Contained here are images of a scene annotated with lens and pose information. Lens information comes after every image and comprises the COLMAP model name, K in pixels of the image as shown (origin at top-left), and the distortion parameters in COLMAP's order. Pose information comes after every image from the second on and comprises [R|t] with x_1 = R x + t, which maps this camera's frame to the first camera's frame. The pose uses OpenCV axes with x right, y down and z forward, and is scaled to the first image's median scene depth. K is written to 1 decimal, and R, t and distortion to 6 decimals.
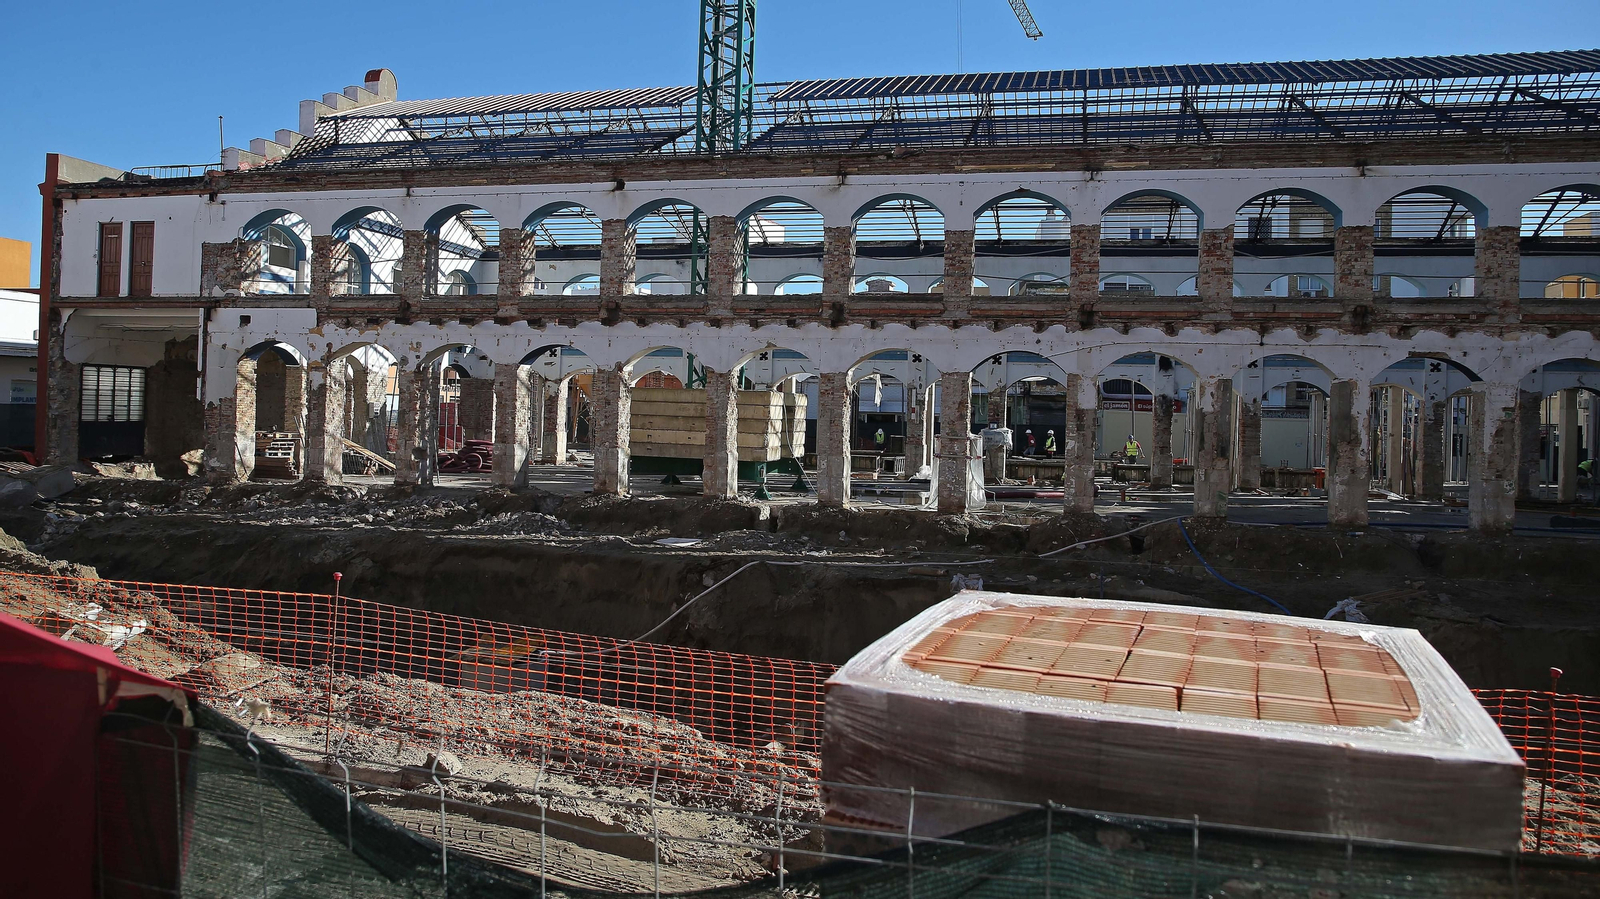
lens RADIAL K [[1130.1, 0, 799.9], [0, 1130.1, 390.0], [0, 0, 1]] dist [-0.046186, 0.004193]
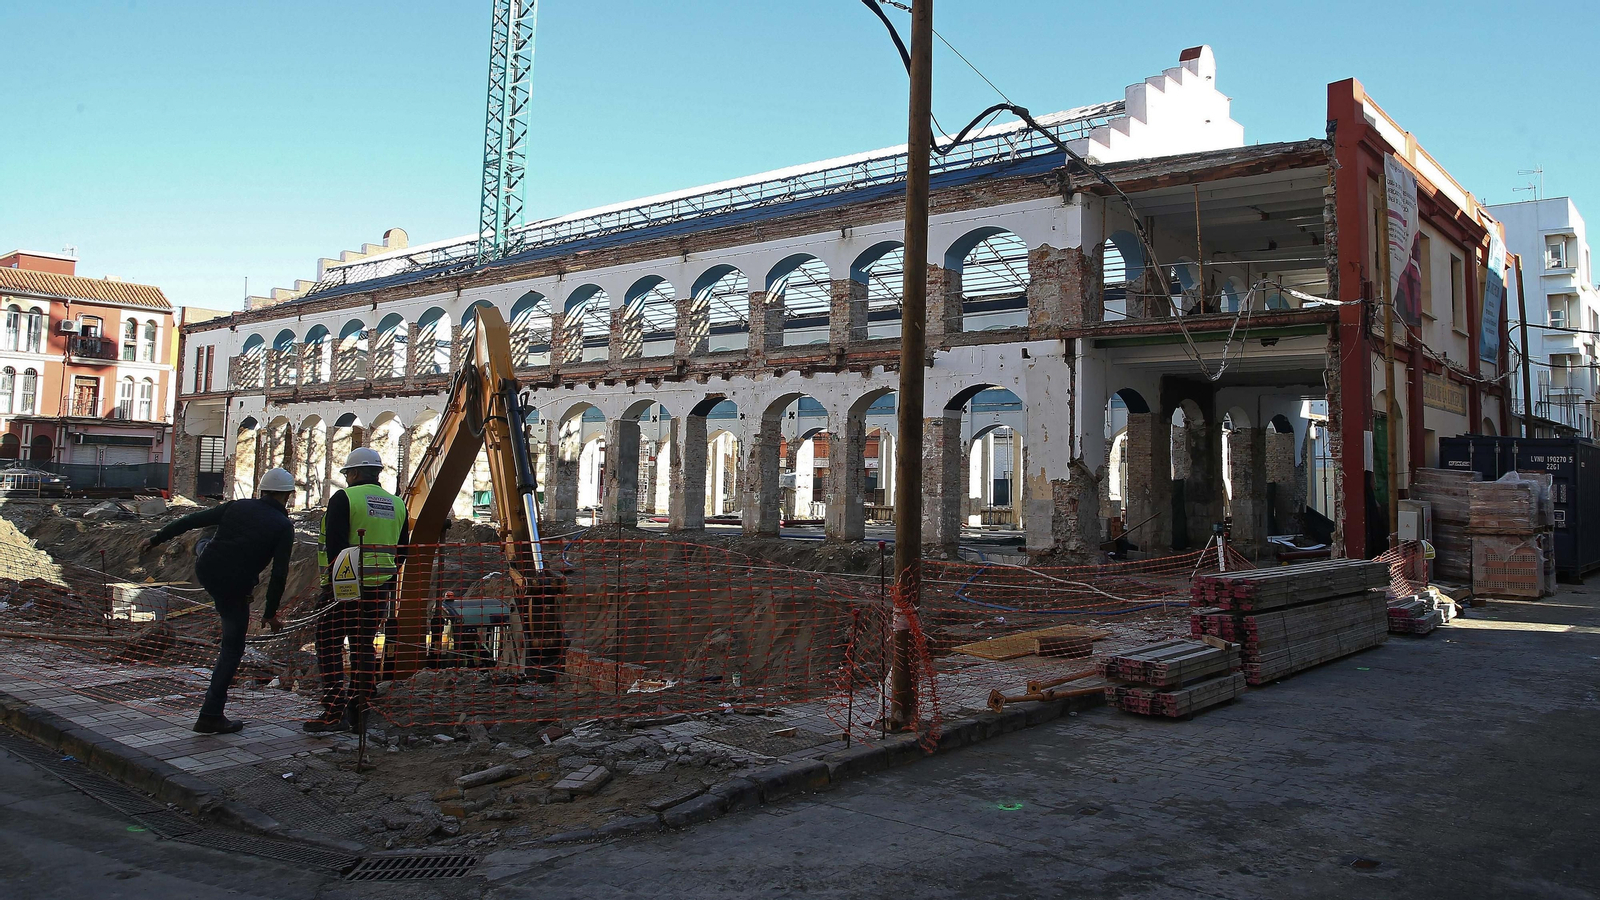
lens RADIAL K [[1130.1, 0, 799.9], [0, 1130.1, 390.5], [0, 0, 1]] dist [-0.046186, 0.004193]
pose [[0.911278, -0.042367, -0.409606, 0.856052], [0.013727, 0.997266, -0.072611, 0.042895], [0.411562, 0.060546, 0.909368, -0.113312]]
